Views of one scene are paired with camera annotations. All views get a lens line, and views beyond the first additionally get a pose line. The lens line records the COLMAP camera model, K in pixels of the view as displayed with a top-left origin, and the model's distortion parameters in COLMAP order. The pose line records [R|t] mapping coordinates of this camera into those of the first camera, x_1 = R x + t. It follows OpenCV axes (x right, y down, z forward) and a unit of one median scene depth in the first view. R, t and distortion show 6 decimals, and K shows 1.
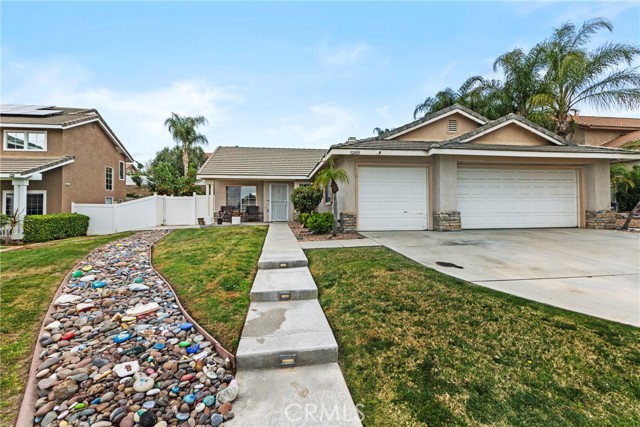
lens RADIAL K [[278.8, 0, 319.5], [0, 278.8, 204.3], [0, 0, 1]] dist [0.005061, -0.000978]
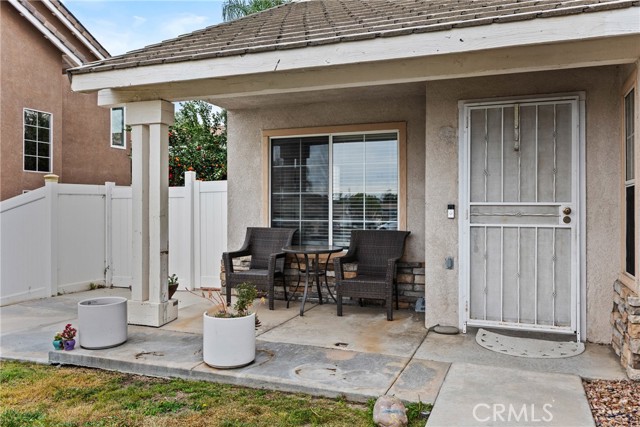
lens RADIAL K [[536.3, 0, 320.5], [0, 536.3, 211.1], [0, 0, 1]] dist [-0.018431, -0.004680]
pose [[0.863824, 0.010055, -0.503693, -0.095140], [0.000695, 0.999776, 0.021149, -0.018219], [0.503793, -0.018619, 0.863624, 0.732285]]
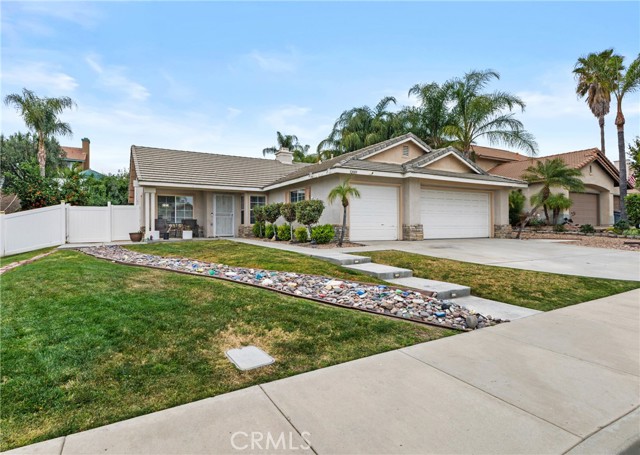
lens RADIAL K [[345.8, 0, 298.3], [0, 345.8, 222.5], [0, 0, 1]] dist [0.015841, 0.002625]
pose [[0.937703, 0.008313, 0.347338, -0.337243], [-0.009272, 0.999956, 0.001099, 0.013041], [-0.347313, -0.004251, 0.937740, -0.148695]]
